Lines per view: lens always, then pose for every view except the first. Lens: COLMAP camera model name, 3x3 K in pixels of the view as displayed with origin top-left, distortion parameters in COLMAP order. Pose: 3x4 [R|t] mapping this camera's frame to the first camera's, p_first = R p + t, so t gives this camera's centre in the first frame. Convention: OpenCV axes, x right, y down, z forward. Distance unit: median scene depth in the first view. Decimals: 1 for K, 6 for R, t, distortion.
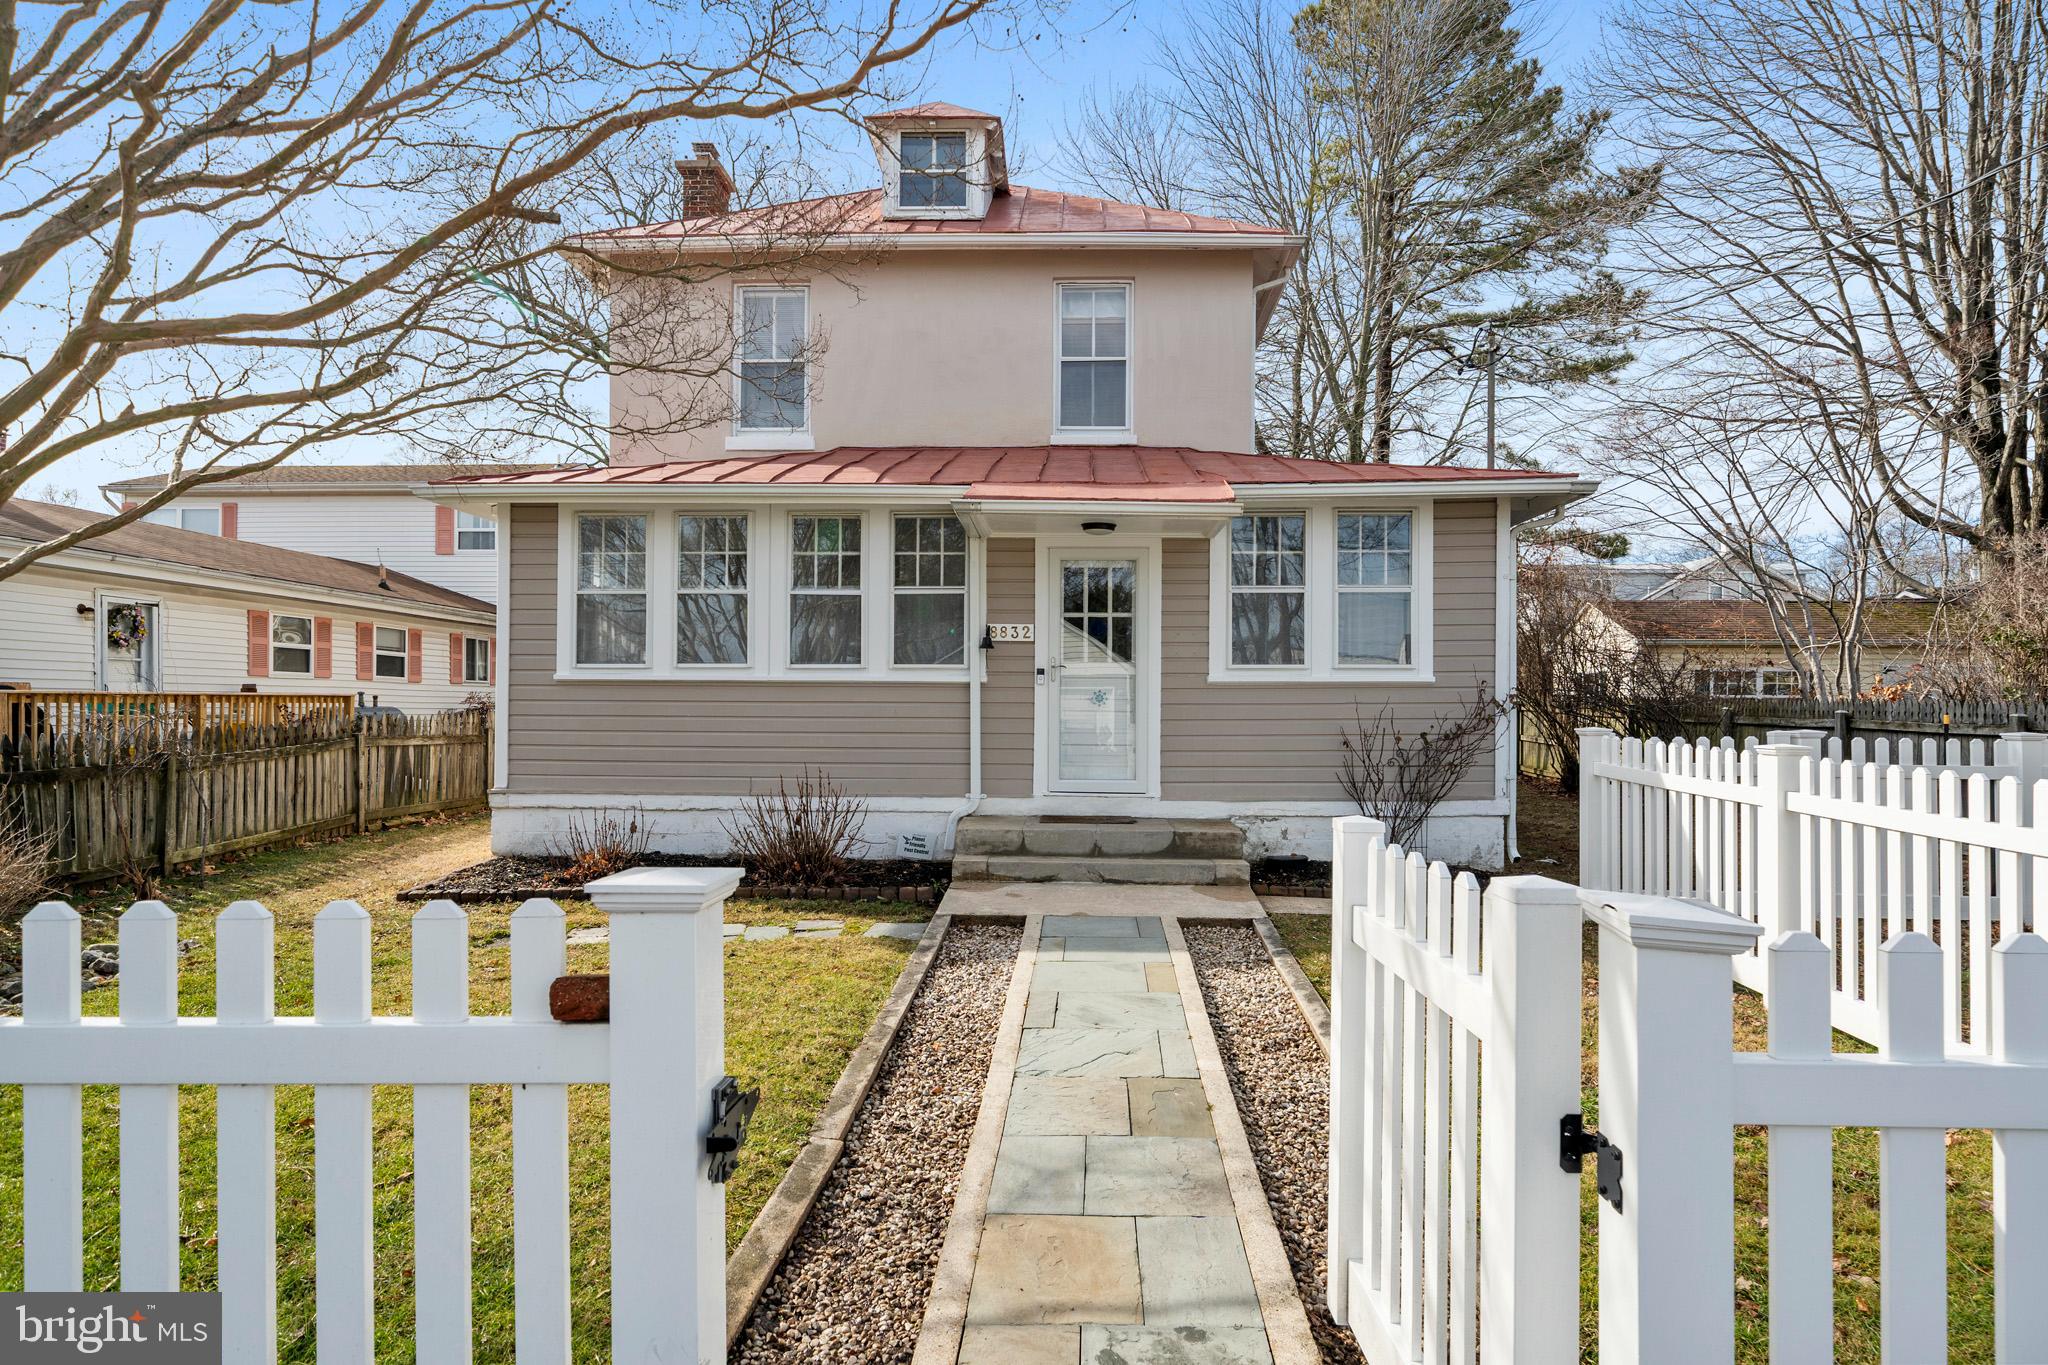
lens RADIAL K [[1193.5, 0, 1024.0], [0, 1193.5, 682.5], [0, 0, 1]] dist [0.002084, 0.000589]
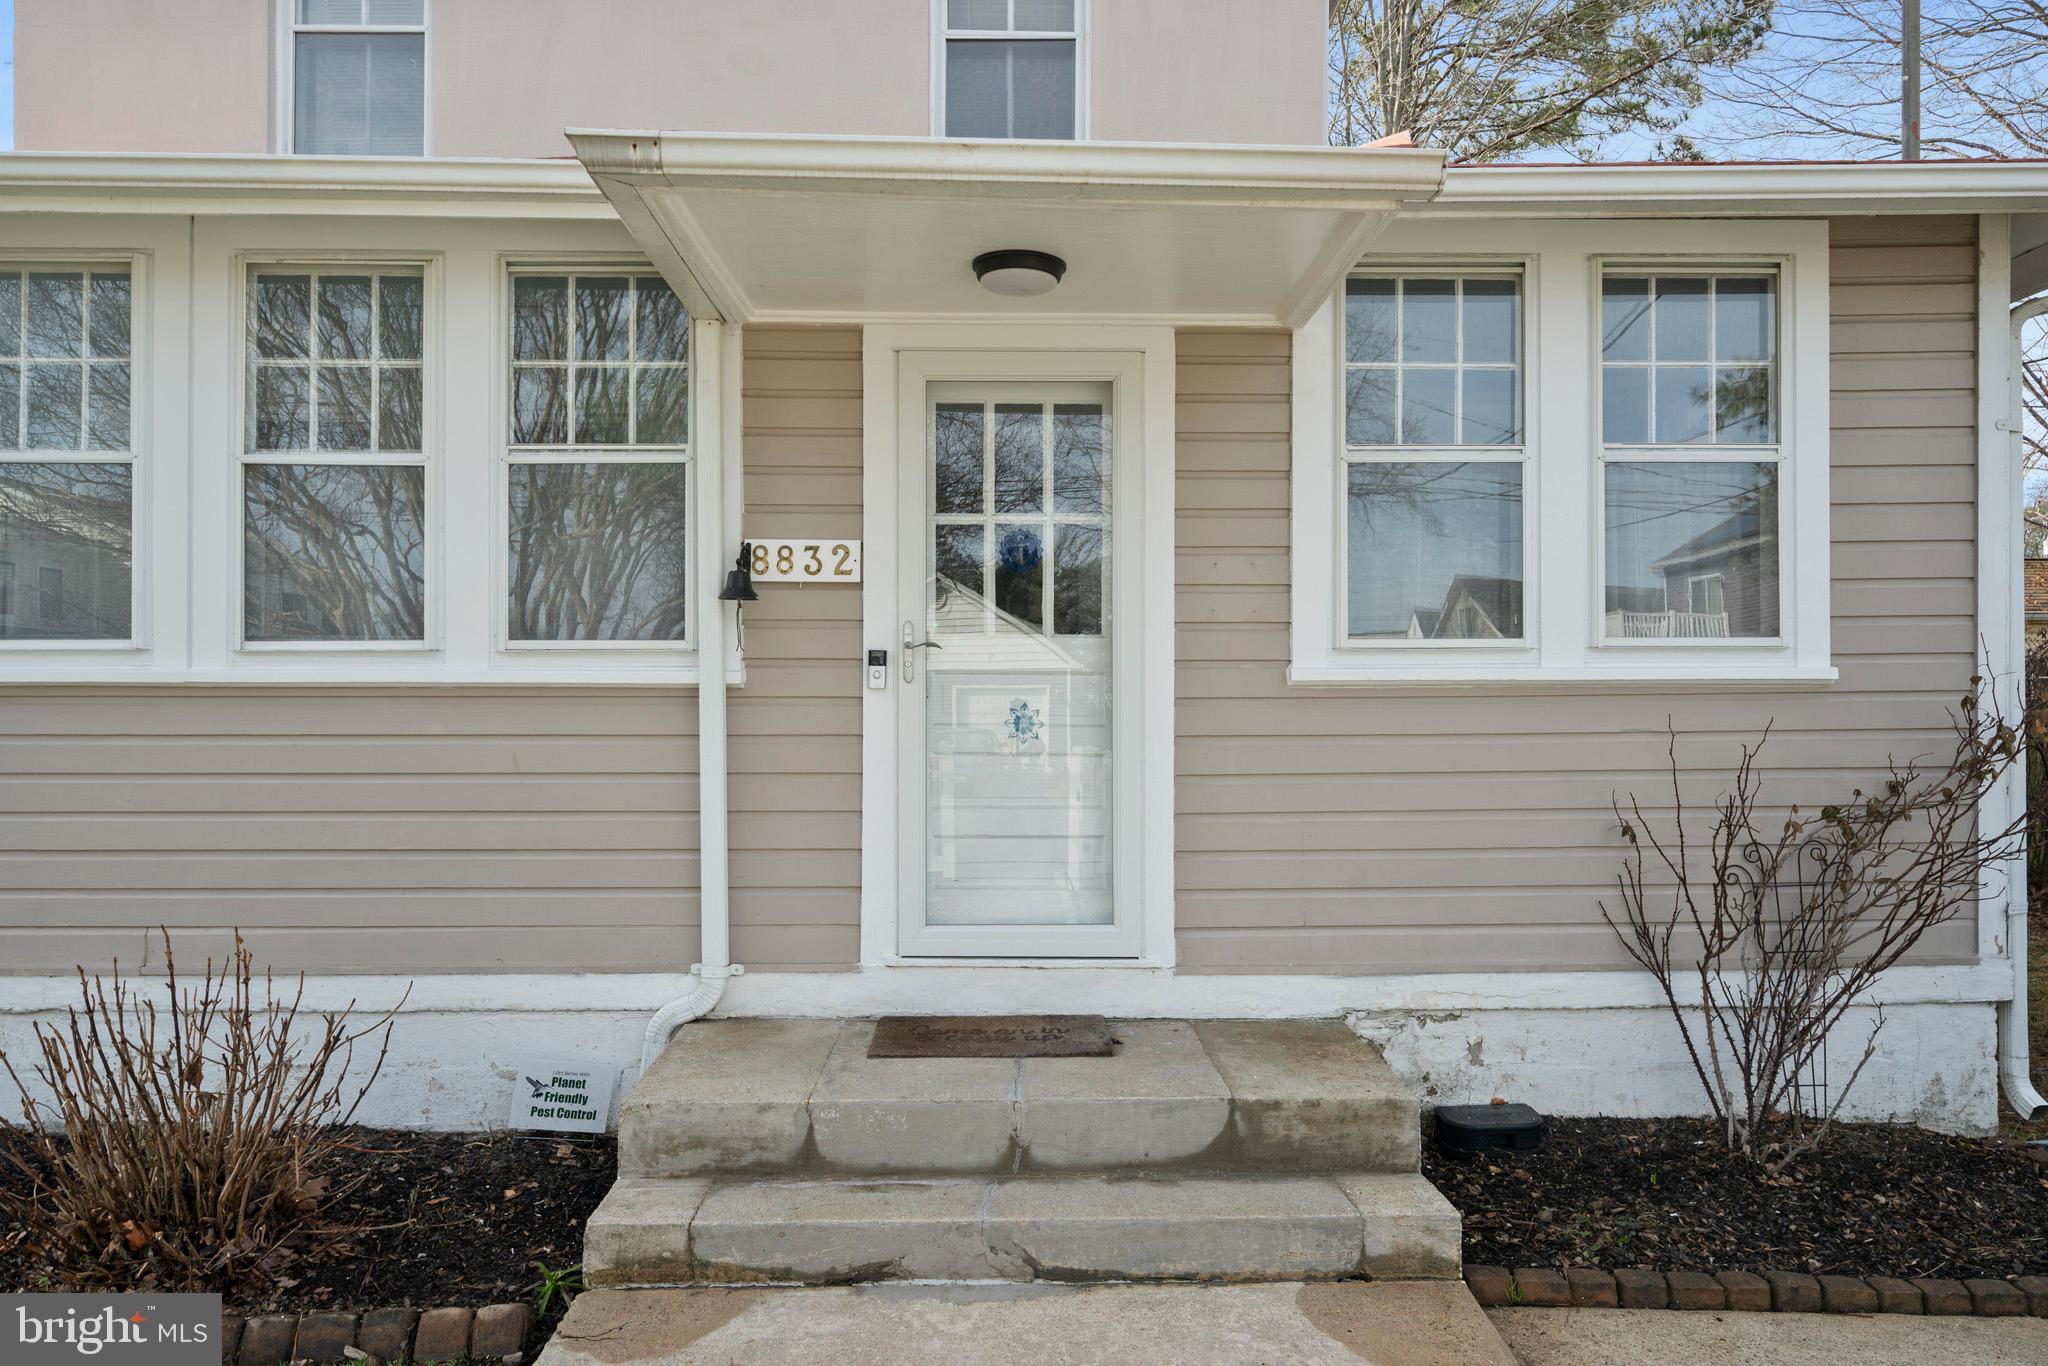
lens RADIAL K [[1349.3, 0, 1024.8], [0, 1349.3, 705.1], [0, 0, 1]] dist [-0.000899, -0.000768]
pose [[0.998124, -0.004646, 0.061048, 0.035433], [0.003400, 0.999784, 0.020490, -0.002319], [-0.061130, -0.020244, 0.997924, 0.540906]]
